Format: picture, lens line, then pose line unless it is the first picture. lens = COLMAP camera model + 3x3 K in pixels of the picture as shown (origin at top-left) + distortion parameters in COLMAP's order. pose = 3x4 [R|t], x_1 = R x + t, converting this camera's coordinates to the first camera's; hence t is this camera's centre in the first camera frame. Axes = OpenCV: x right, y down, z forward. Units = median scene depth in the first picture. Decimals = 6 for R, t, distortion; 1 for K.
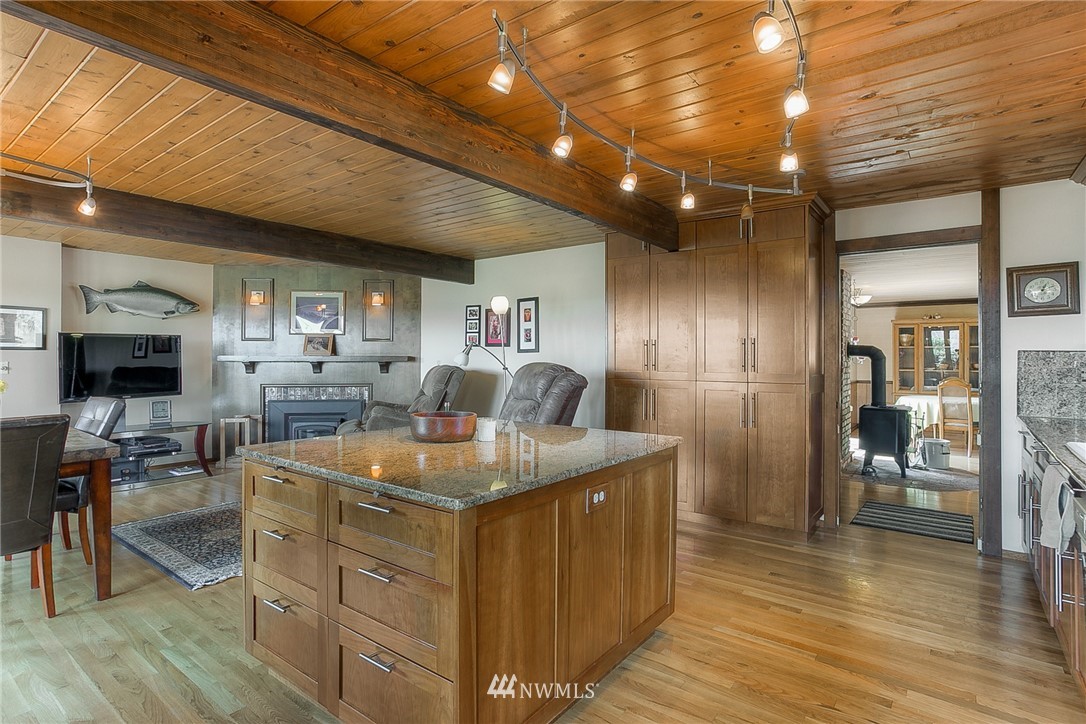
lens RADIAL K [[530.2, 0, 543.0], [0, 530.2, 362.0], [0, 0, 1]] dist [-0.002139, -0.000516]
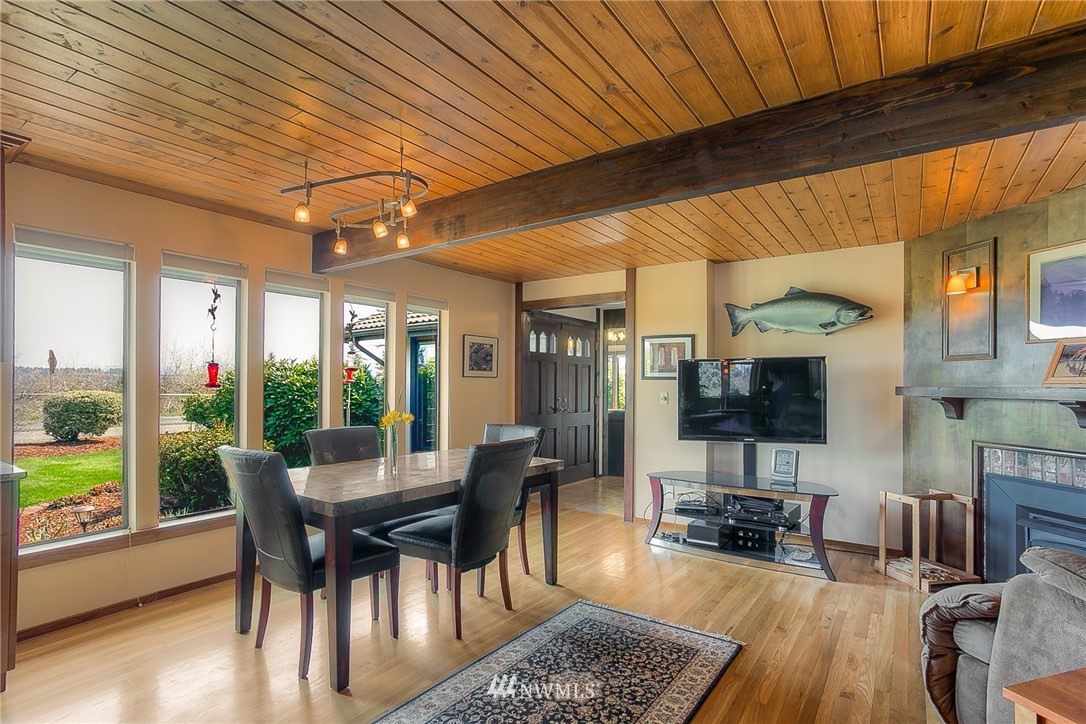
lens RADIAL K [[540.1, 0, 542.7], [0, 540.1, 379.3], [0, 0, 1]] dist [0.000024, -0.000083]
pose [[0.035787, -0.004755, -0.999348, -0.001047], [-0.018424, 0.999816, -0.005417, -0.009106], [0.999190, 0.018606, 0.035693, 0.550416]]
